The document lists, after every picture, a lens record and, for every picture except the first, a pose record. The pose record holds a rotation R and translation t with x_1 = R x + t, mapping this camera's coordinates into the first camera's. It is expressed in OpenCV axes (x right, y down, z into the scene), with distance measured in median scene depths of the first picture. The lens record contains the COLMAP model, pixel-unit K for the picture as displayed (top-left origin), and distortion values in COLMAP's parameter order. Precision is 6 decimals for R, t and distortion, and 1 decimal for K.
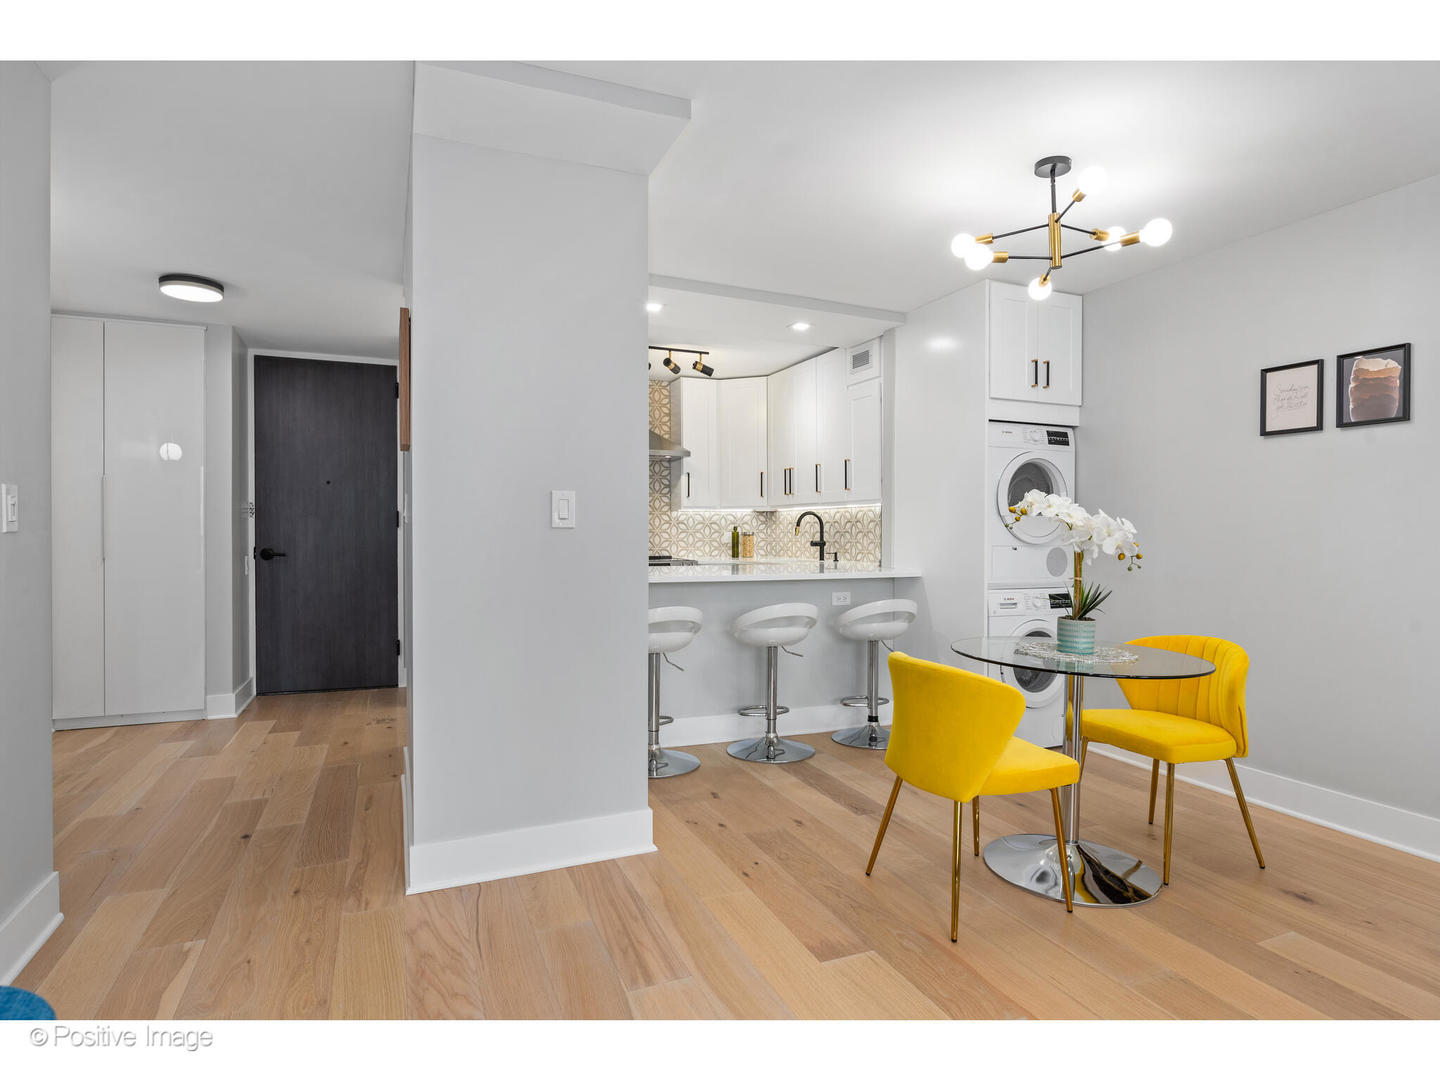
lens RADIAL K [[788.1, 0, 719.8], [0, 788.1, 538.5], [0, 0, 1]] dist [0.034269, 0.002186]
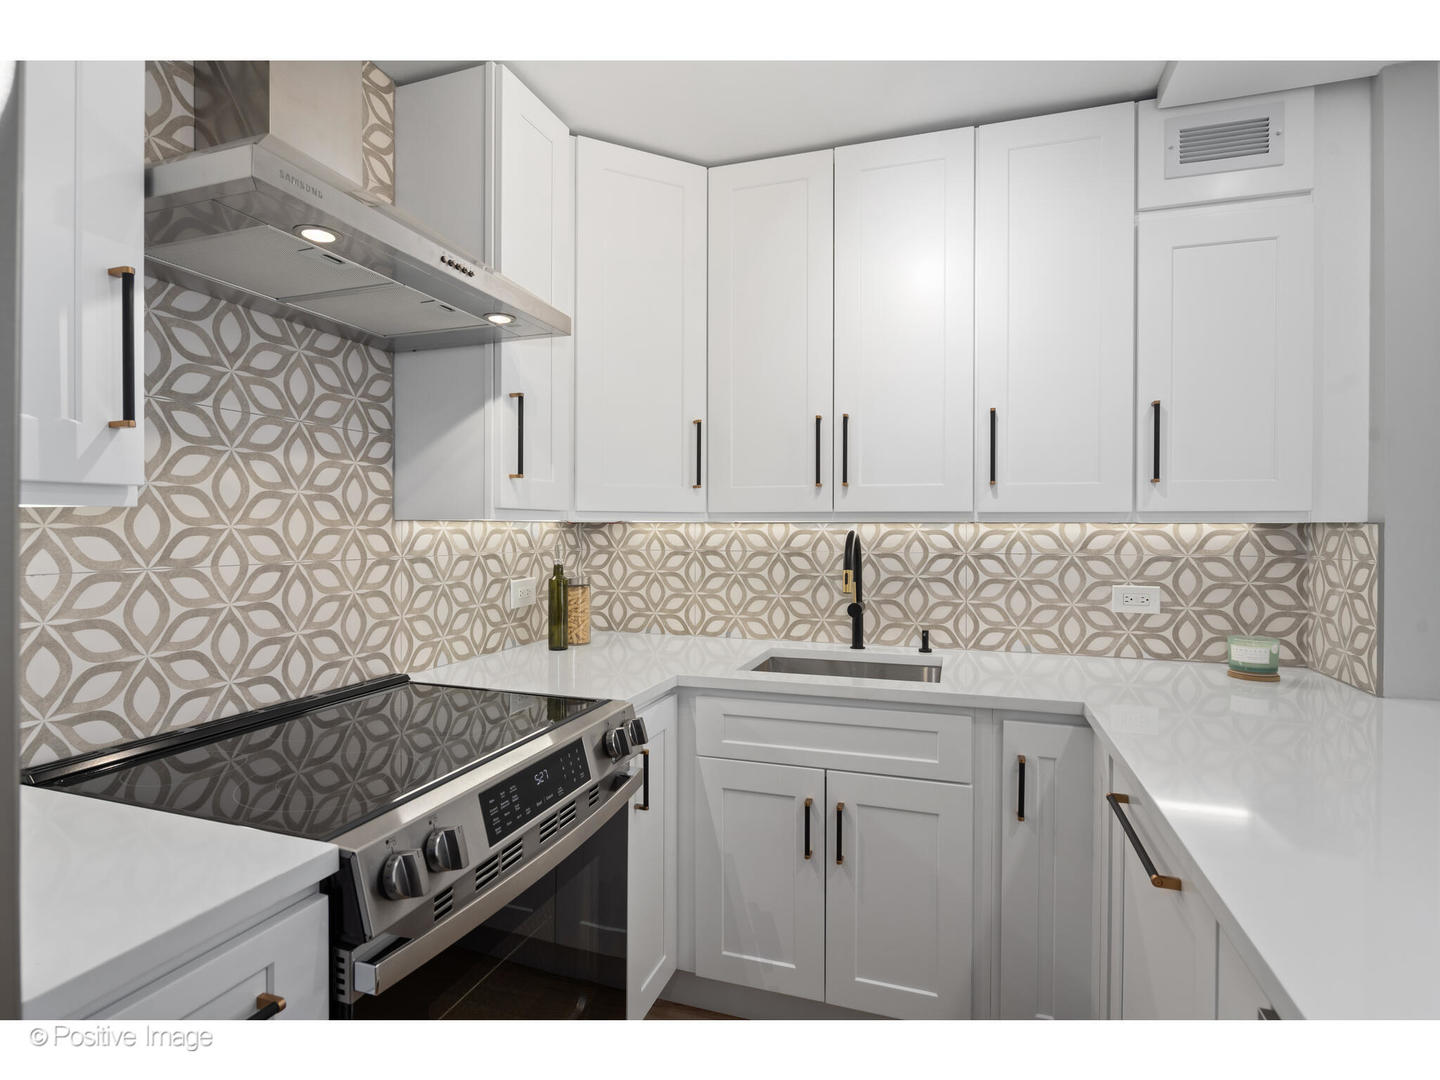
lens RADIAL K [[725.1, 0, 734.7], [0, 725.1, 526.9], [0, 0, 1]] dist [-0.002490, -0.000243]
pose [[0.658221, 0.005814, 0.752802, -0.214873], [0.004777, 0.999918, -0.011900, -0.034071], [-0.752809, 0.011429, 0.658139, 0.858578]]
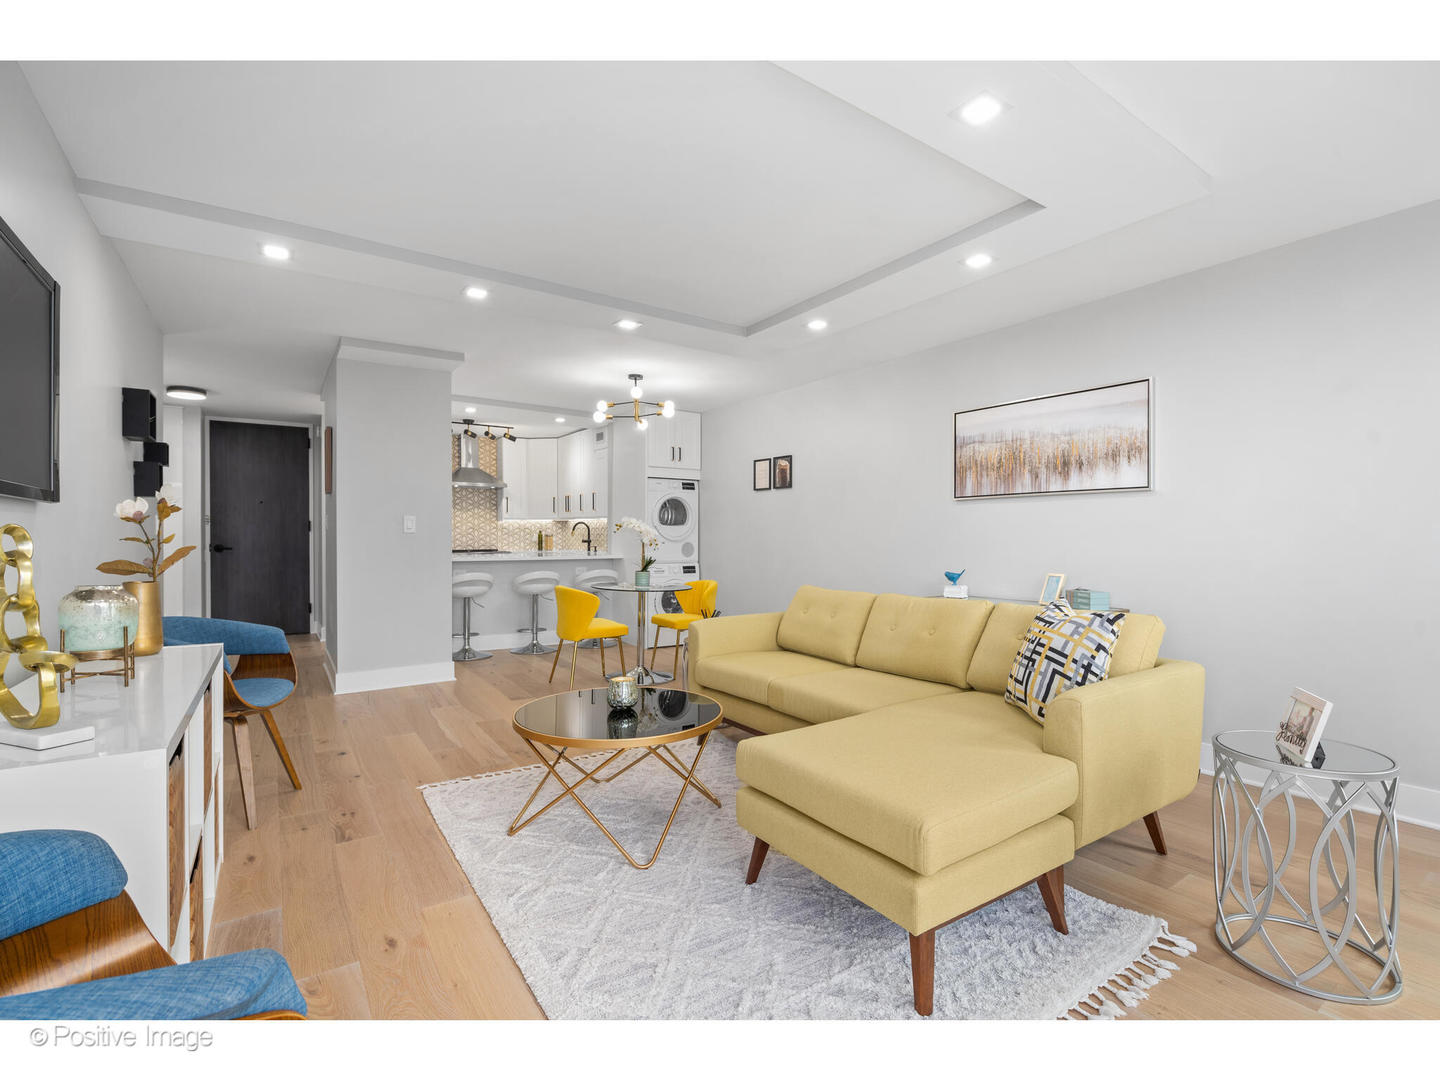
lens RADIAL K [[673.7, 0, 715.6], [0, 673.7, 539.8], [0, 0, 1]] dist [0.017097, 0.000014]
pose [[0.982870, -0.001020, 0.184298, 0.139462], [0.000908, 0.999999, 0.000695, 0.002851], [-0.184299, -0.000516, 0.982870, -0.477945]]
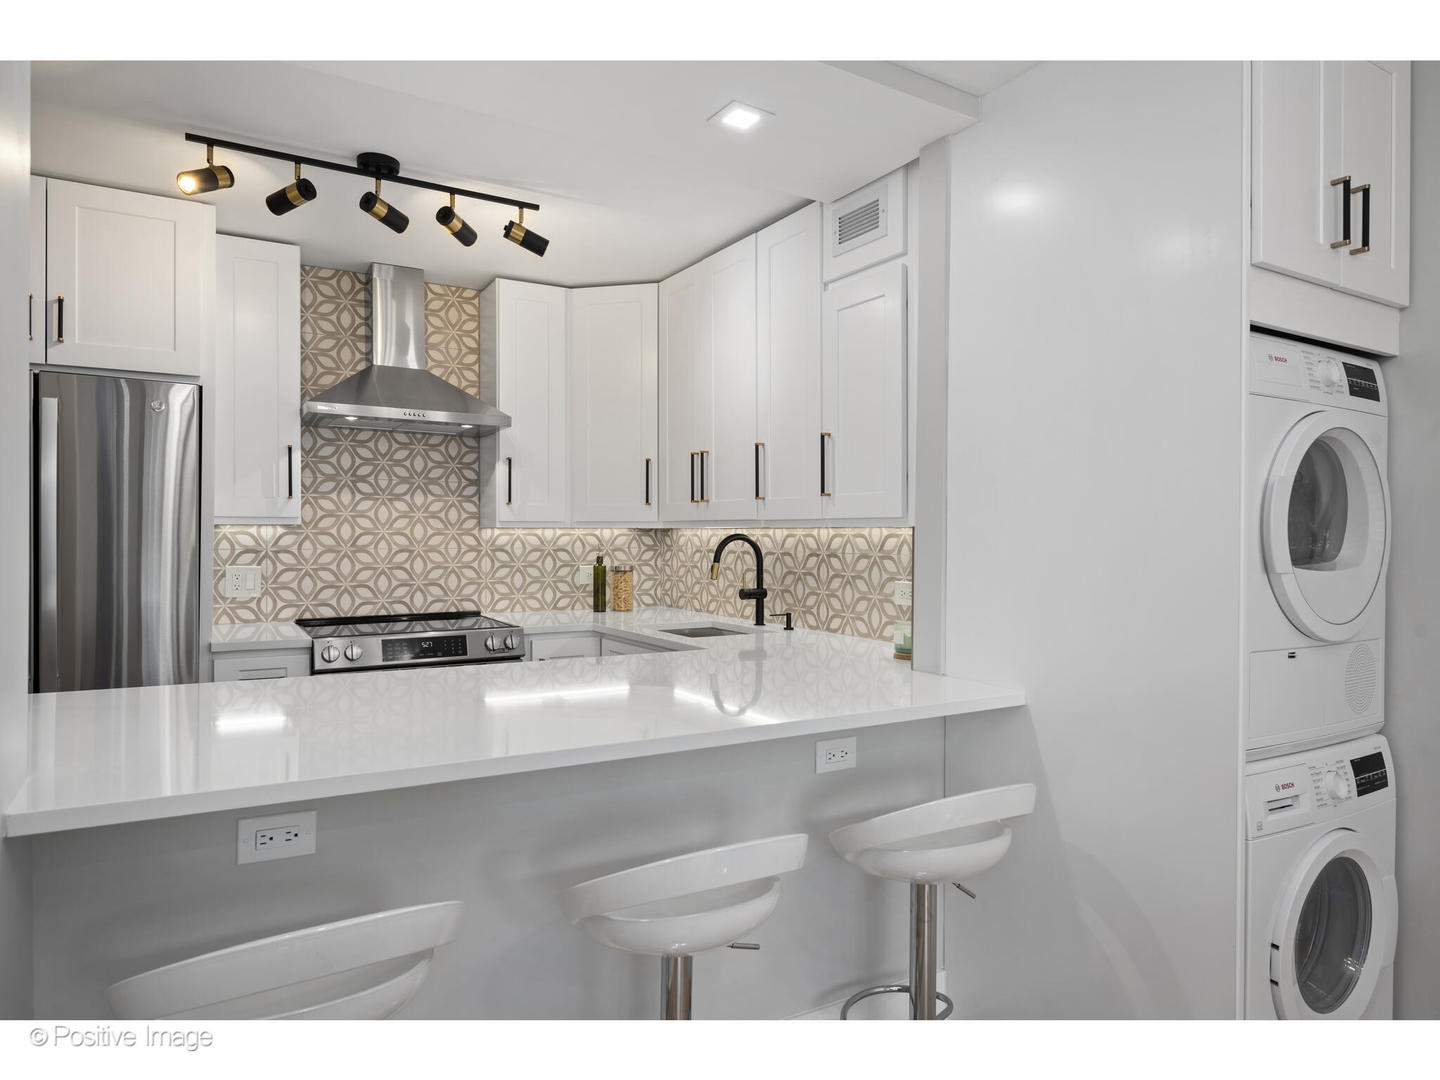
lens RADIAL K [[886.9, 0, 725.2], [0, 886.9, 535.7], [0, 0, 1]] dist [0.005277, -0.000100]
pose [[0.989763, 0.004718, 0.142645, 0.021460], [-0.003665, 0.999964, -0.007641, -0.030354], [-0.142676, 0.007040, 0.989744, 0.436843]]
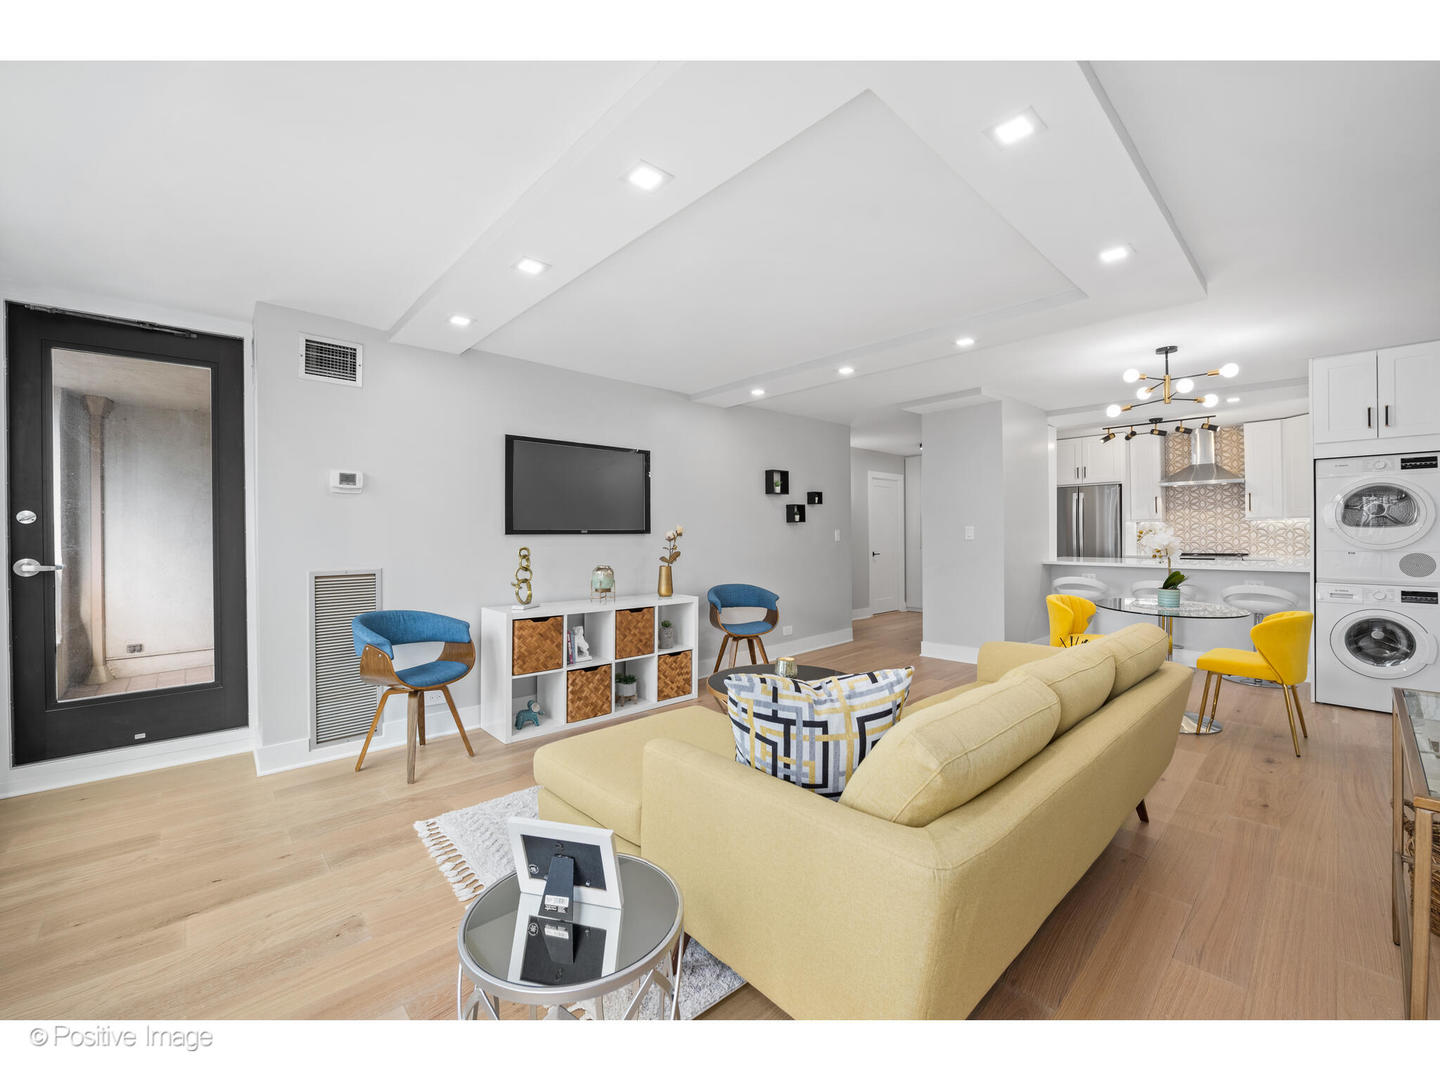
lens RADIAL K [[575.5, 0, 725.2], [0, 575.5, 537.6], [0, 0, 1]] dist [-0.005662, -0.000465]
pose [[0.339772, 0.002379, -0.940505, 0.659249], [0.003675, 0.999986, 0.003857, -0.015084], [0.940501, -0.004767, 0.339759, -0.216721]]
